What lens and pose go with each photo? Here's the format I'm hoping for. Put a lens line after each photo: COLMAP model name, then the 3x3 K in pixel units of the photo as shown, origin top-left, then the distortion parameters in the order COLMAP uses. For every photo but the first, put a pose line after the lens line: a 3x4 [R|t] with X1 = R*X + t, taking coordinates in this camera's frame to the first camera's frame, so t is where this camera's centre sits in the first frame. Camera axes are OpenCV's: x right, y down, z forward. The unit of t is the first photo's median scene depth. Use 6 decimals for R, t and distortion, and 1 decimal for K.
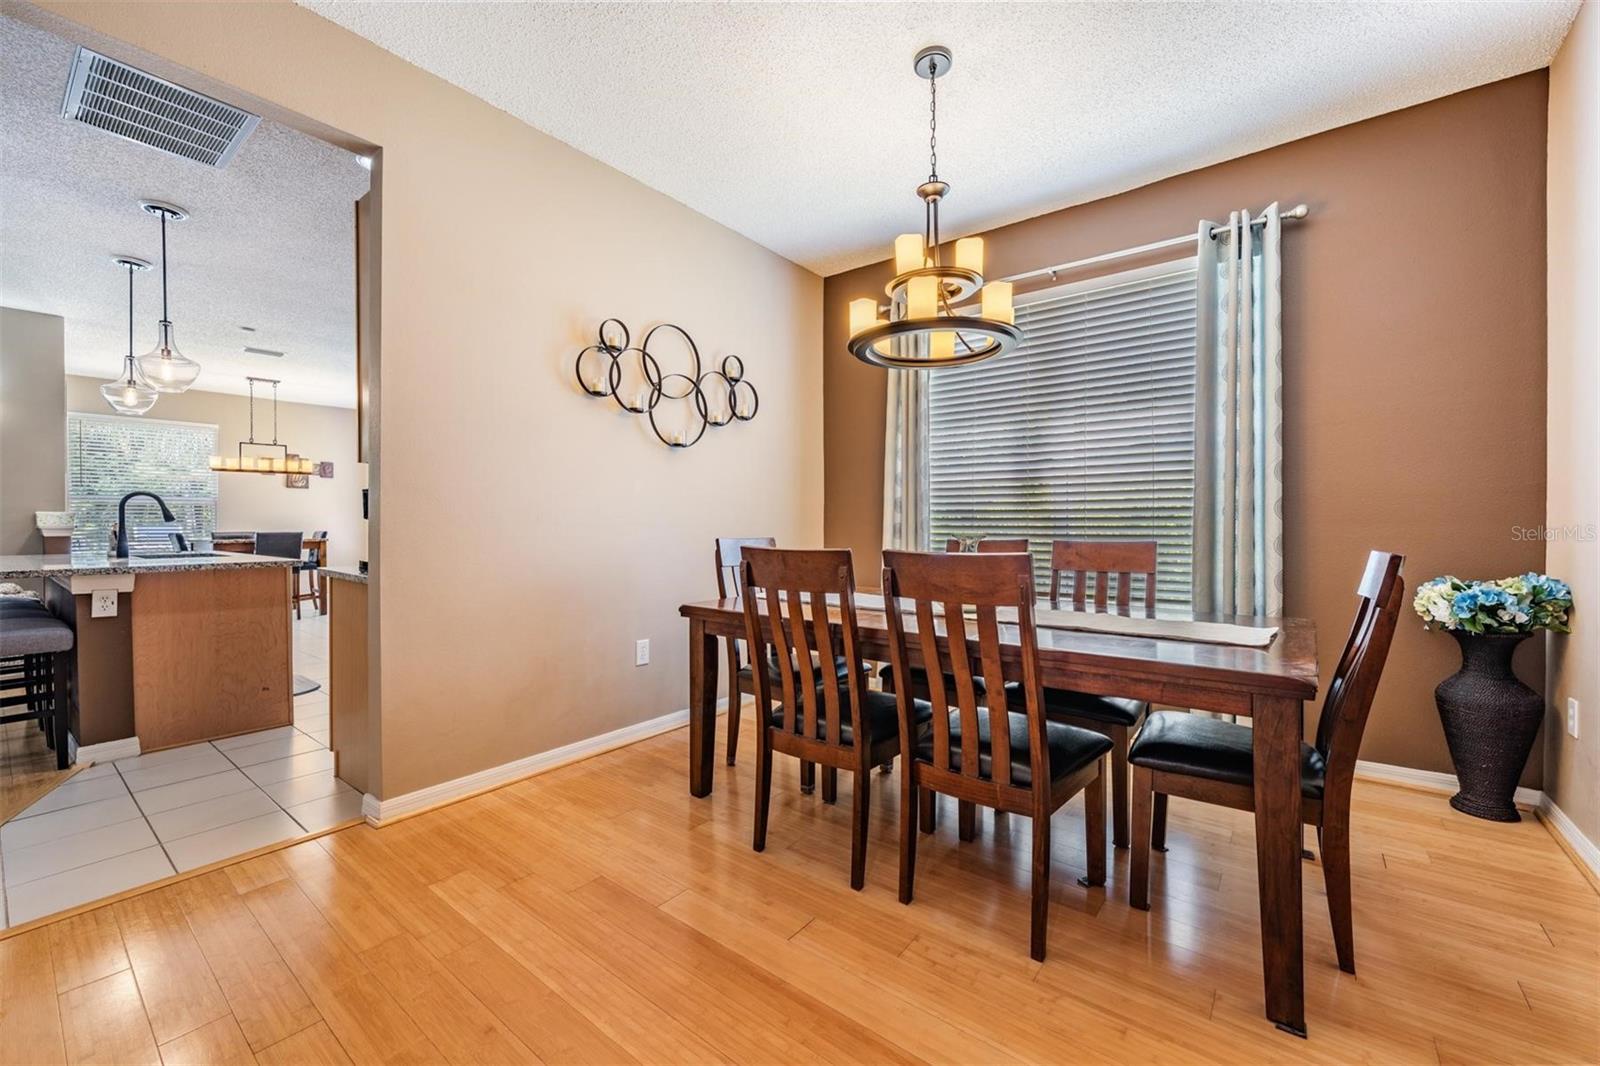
lens RADIAL K [[639.7, 0, 789.3], [0, 639.7, 524.5], [0, 0, 1]] dist [0.002560, 0.000180]
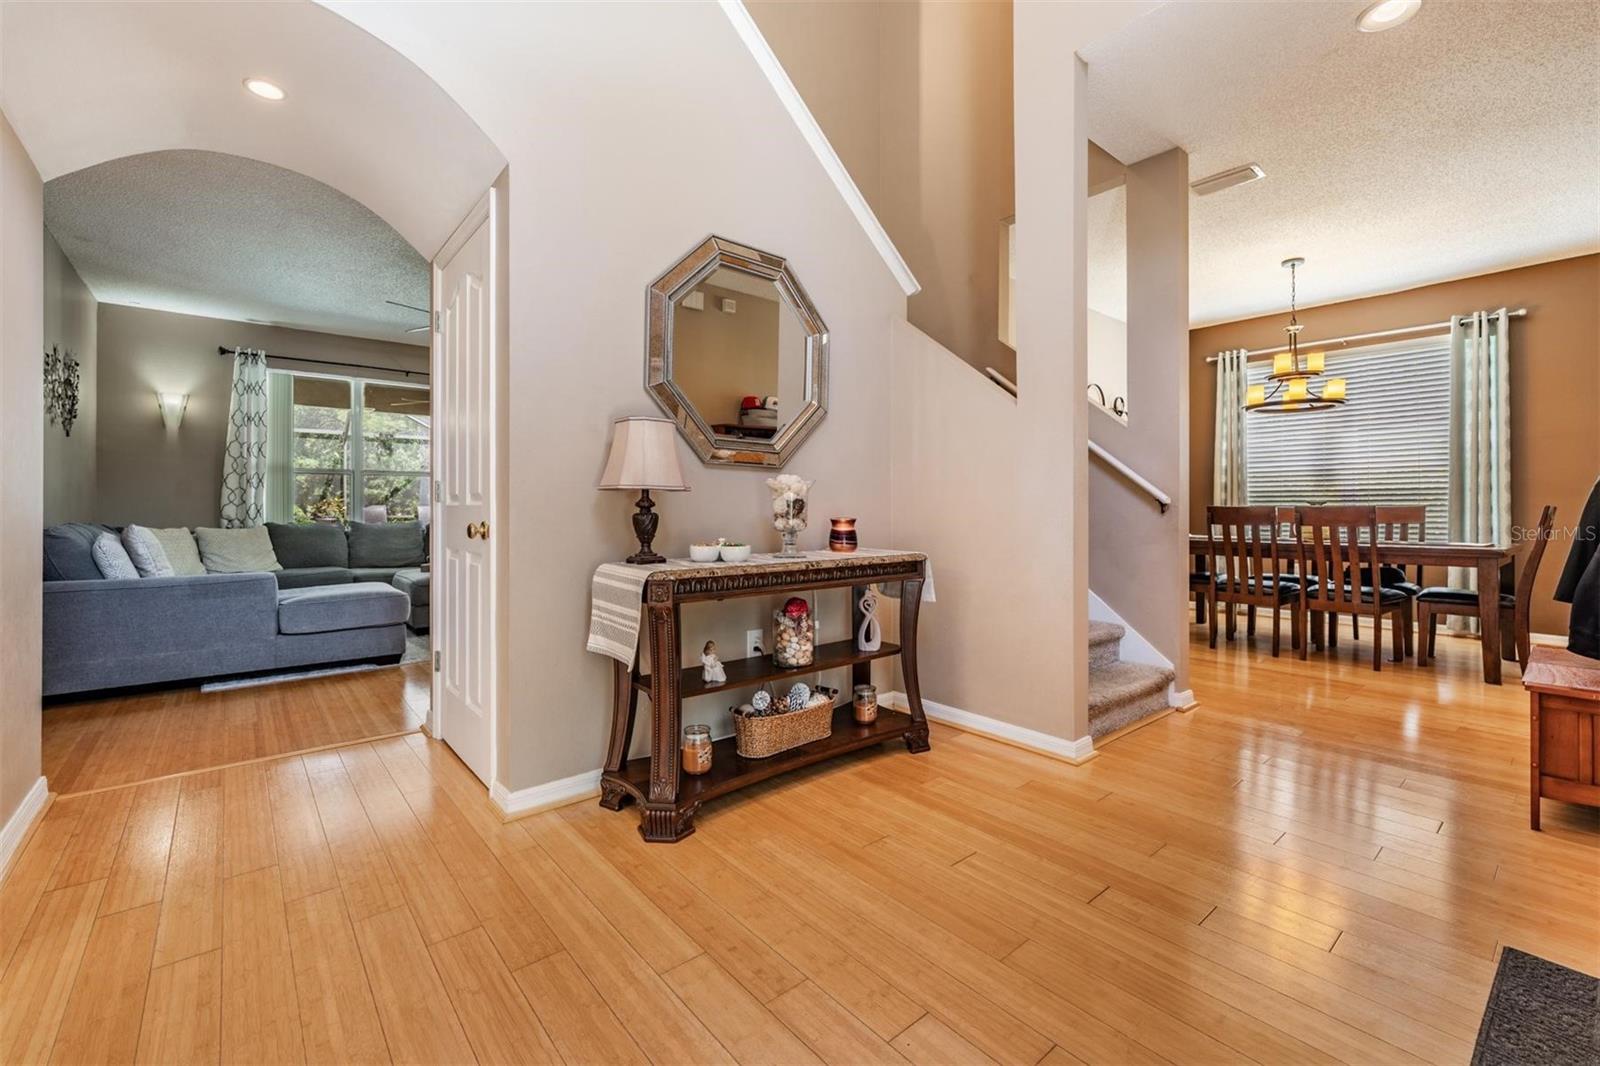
lens RADIAL K [[670.8, 0, 799.3], [0, 670.8, 504.5], [0, 0, 1]] dist [-0.000433, -0.000287]
pose [[0.980616, -0.003335, -0.195910, -0.682410], [0.003435, 0.999994, 0.000169, 0.010931], [0.195909, -0.000839, 0.980622, -1.039540]]
